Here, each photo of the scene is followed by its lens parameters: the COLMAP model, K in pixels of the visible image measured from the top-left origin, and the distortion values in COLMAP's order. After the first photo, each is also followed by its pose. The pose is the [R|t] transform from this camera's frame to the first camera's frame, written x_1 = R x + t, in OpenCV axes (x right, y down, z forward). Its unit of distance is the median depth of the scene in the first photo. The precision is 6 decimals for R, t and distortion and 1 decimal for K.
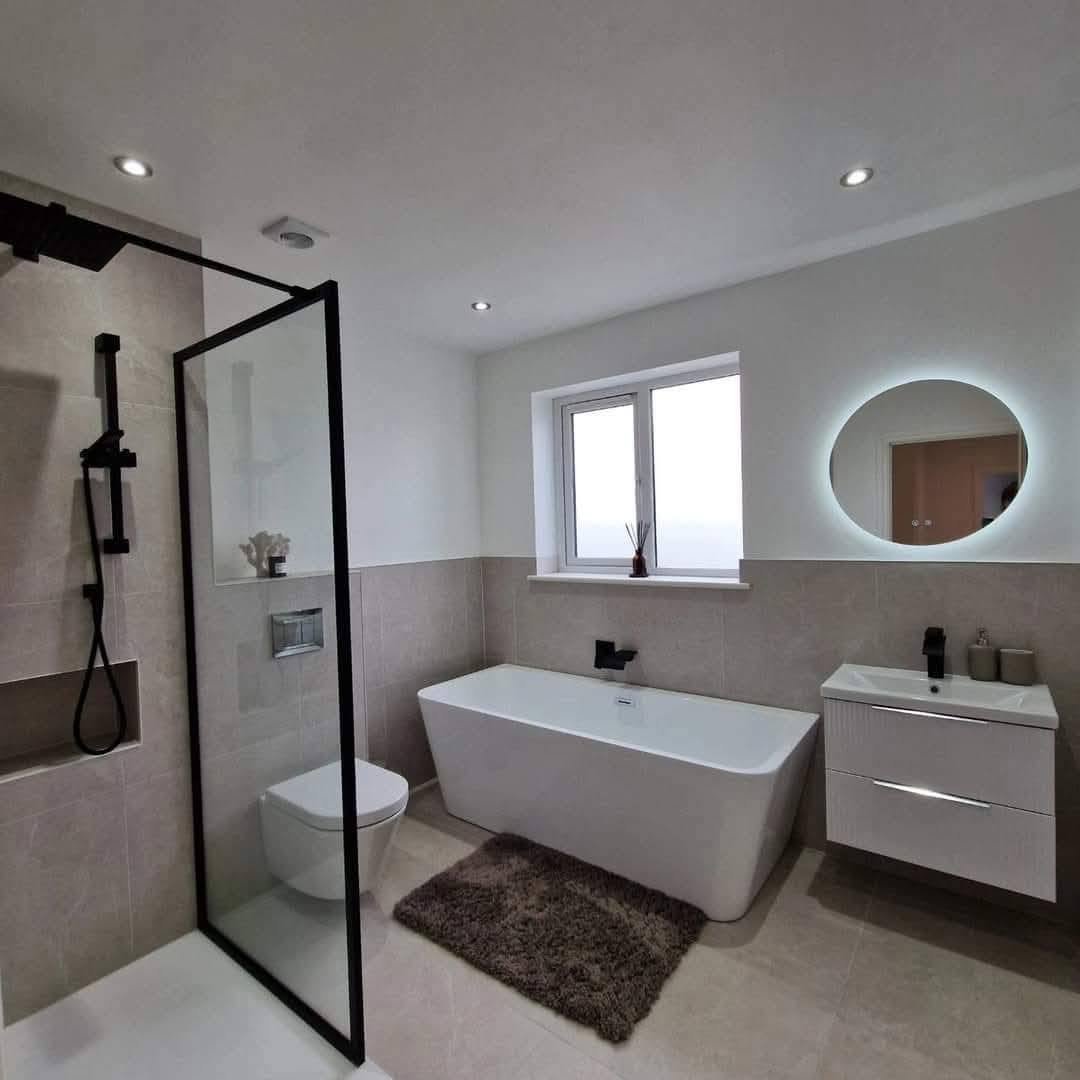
lens RADIAL K [[581.7, 0, 540.0], [0, 581.7, 540.0], [0, 0, 1]] dist [-0.000350, -0.000429]
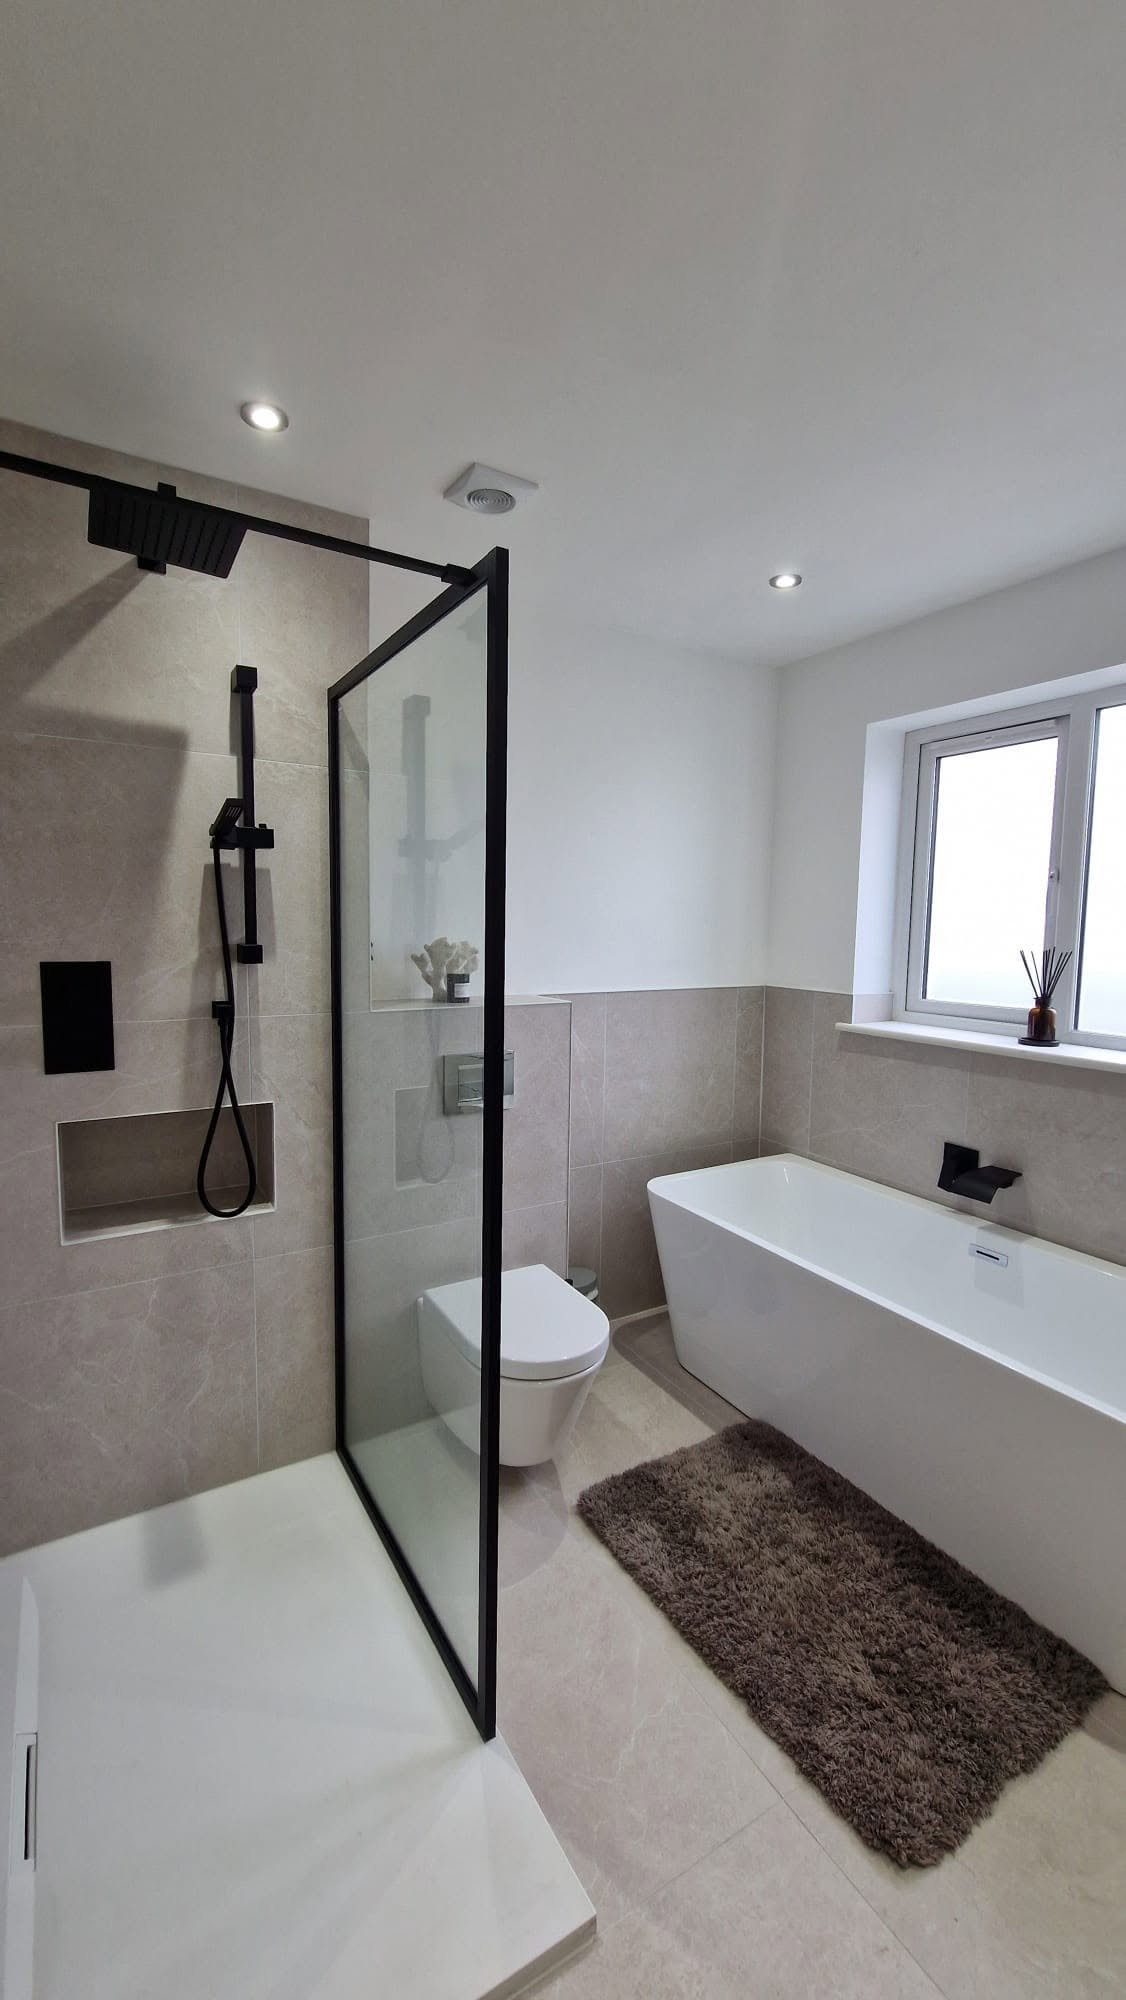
lens RADIAL K [[808.1, 0, 563.0], [0, 808.1, 1000.0], [0, 0, 1]] dist [0.010240, -0.008815]
pose [[0.928120, 0.080591, -0.363453, 0.035784], [-0.054244, 0.995143, 0.082142, -0.033115], [0.368307, -0.056522, 0.927984, 0.145710]]
